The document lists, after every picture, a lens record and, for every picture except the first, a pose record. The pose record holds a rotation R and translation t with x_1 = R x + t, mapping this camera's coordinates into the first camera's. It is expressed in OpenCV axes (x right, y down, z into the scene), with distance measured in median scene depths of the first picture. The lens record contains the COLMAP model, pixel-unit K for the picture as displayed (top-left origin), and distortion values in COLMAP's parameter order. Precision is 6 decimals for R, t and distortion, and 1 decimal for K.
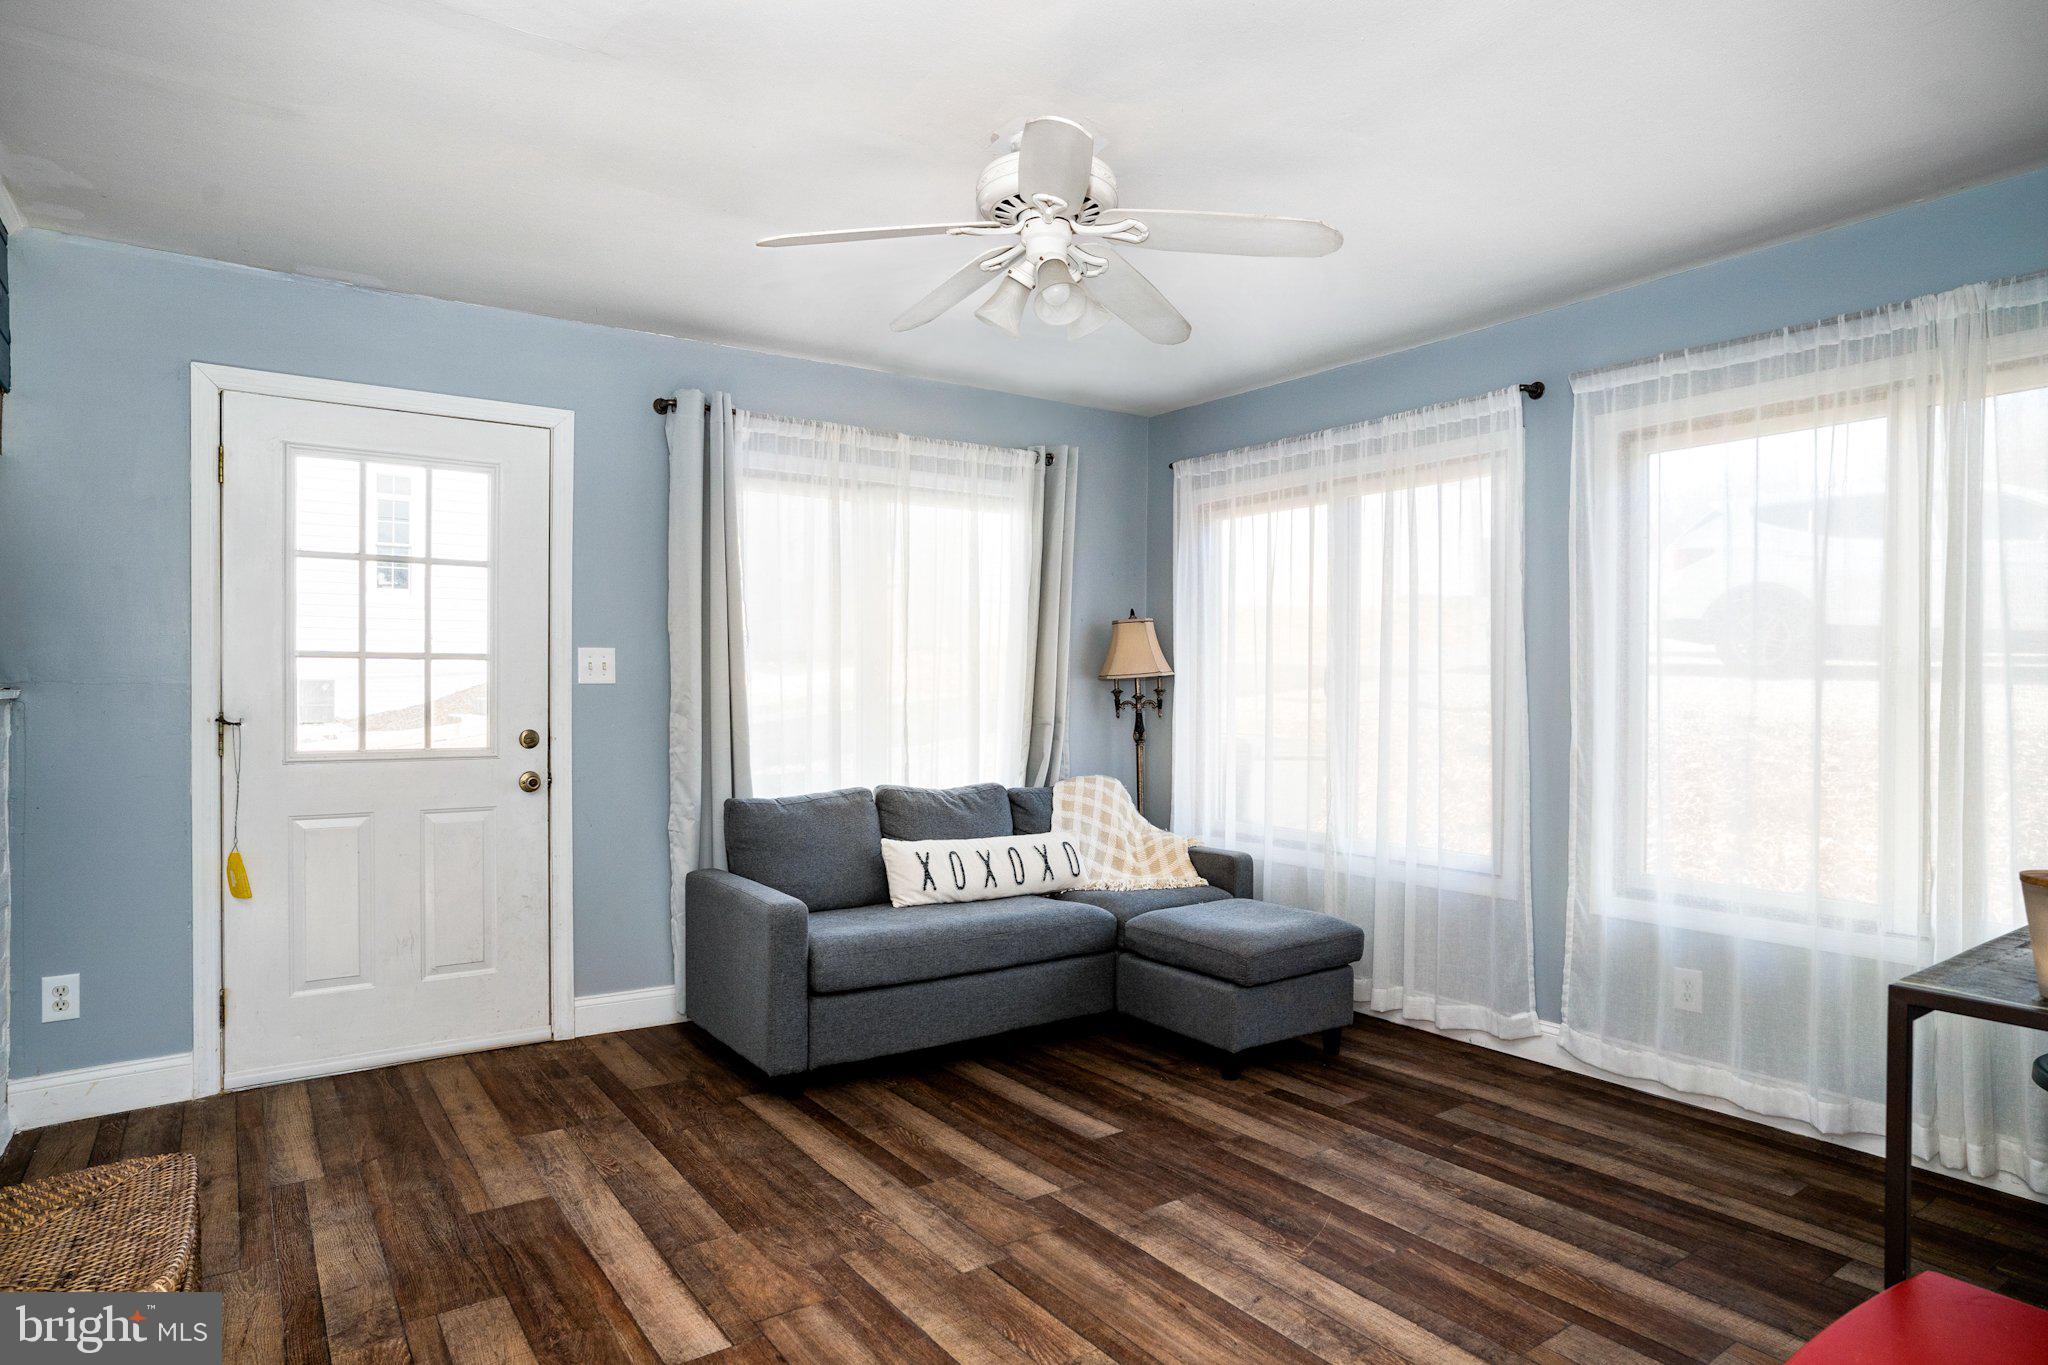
lens RADIAL K [[1182.4, 0, 1018.7], [0, 1182.4, 668.2], [0, 0, 1]] dist [-0.093730, 0.068276]
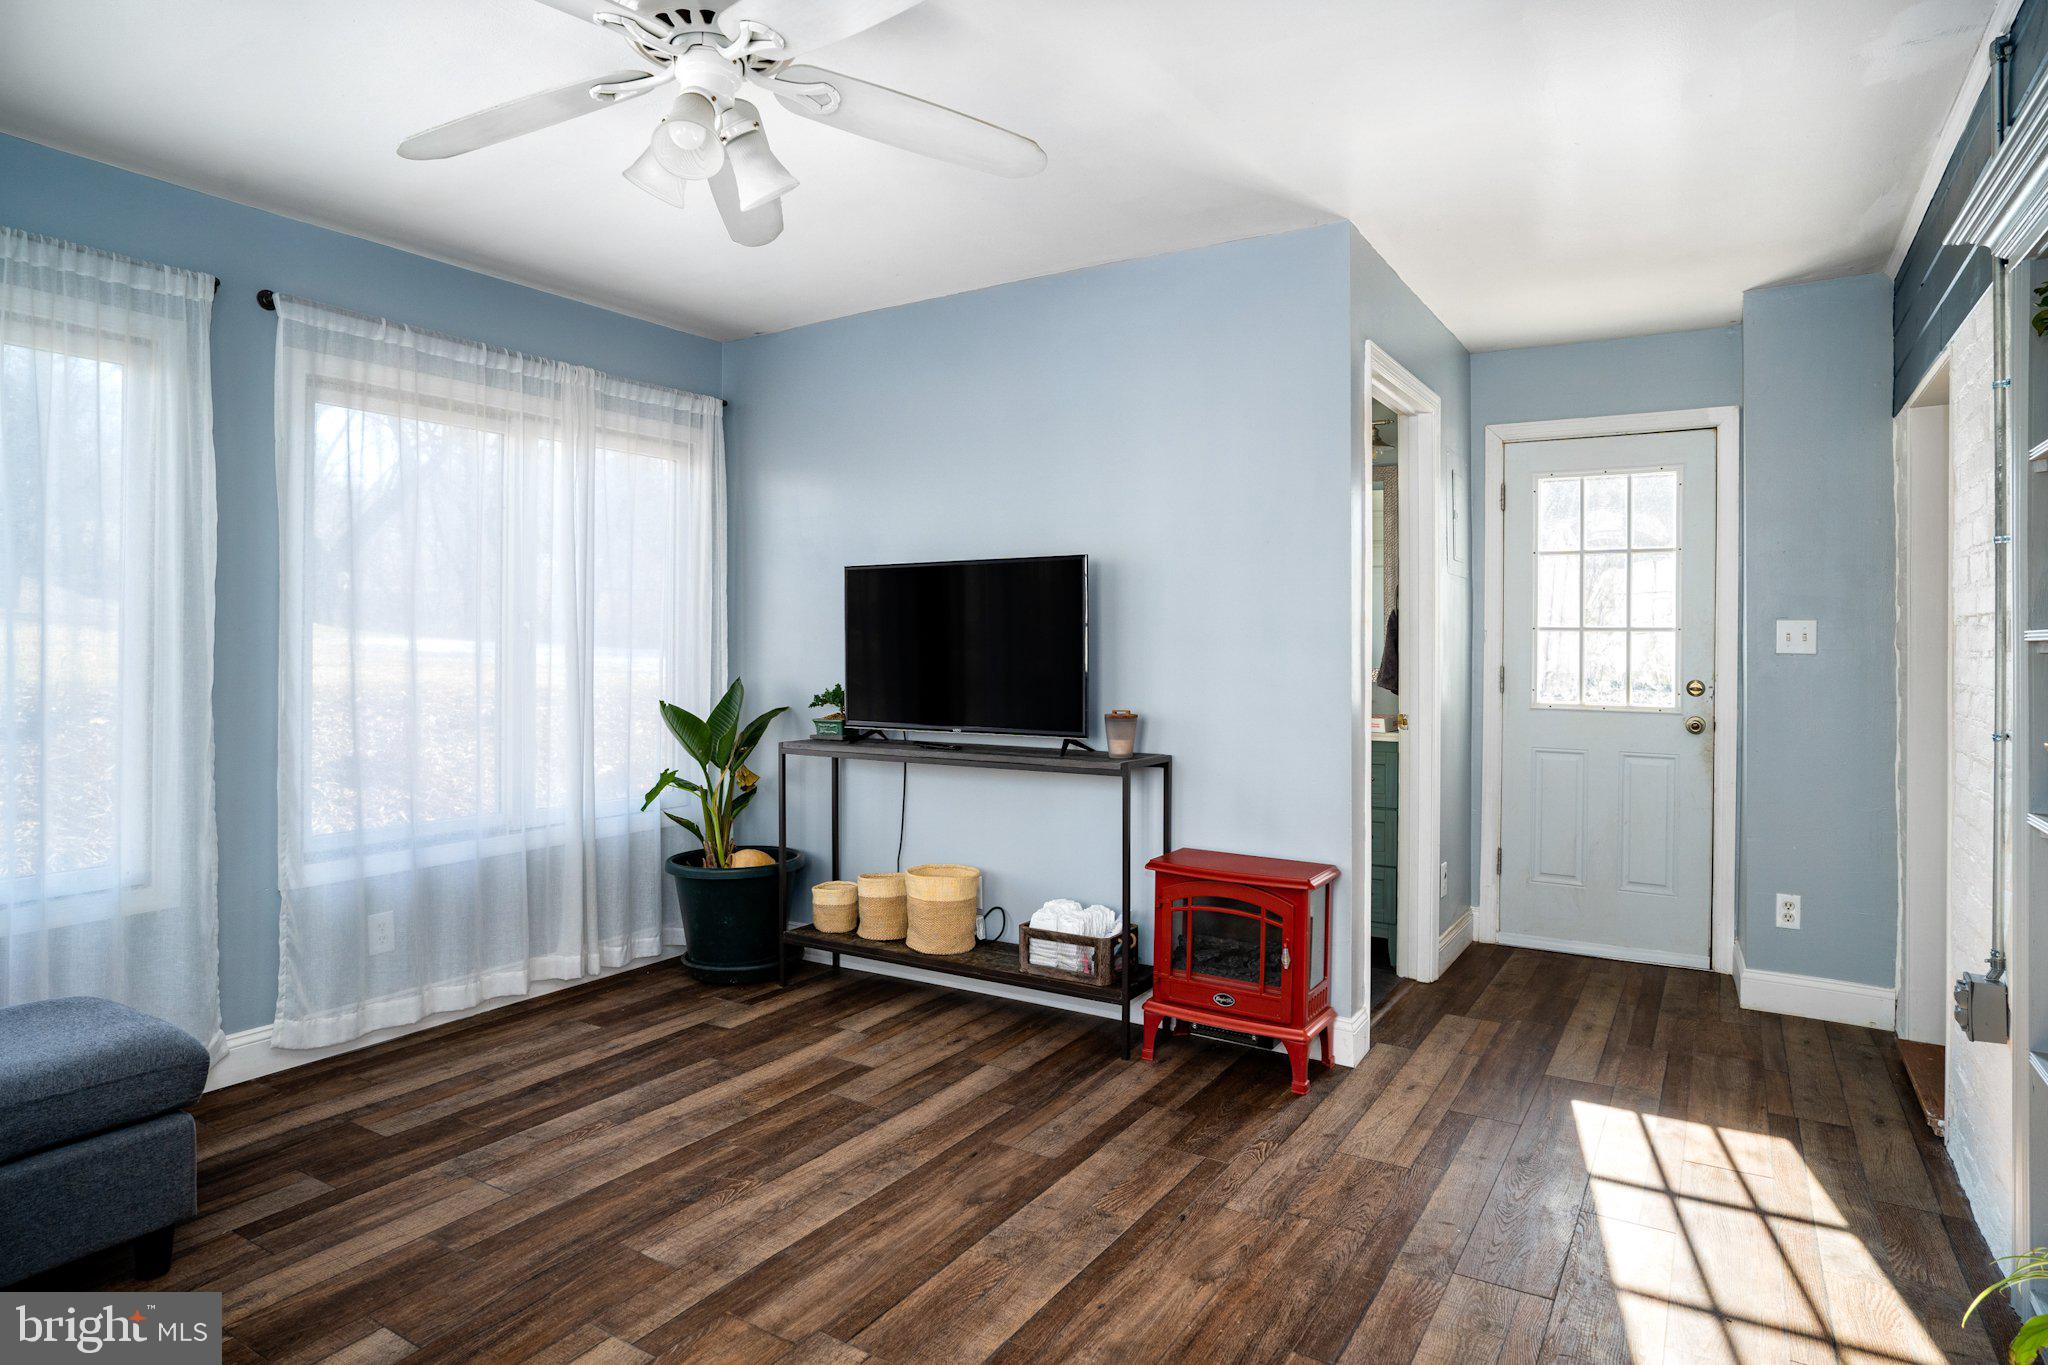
lens RADIAL K [[1182.4, 0, 1018.7], [0, 1182.4, 668.2], [0, 0, 1]] dist [-0.093730, 0.068276]
pose [[-0.407943, -0.025380, 0.912655, -0.696162], [-0.021402, 0.999605, 0.018231, 0.006410], [-0.912757, -0.012095, -0.408324, 1.032528]]
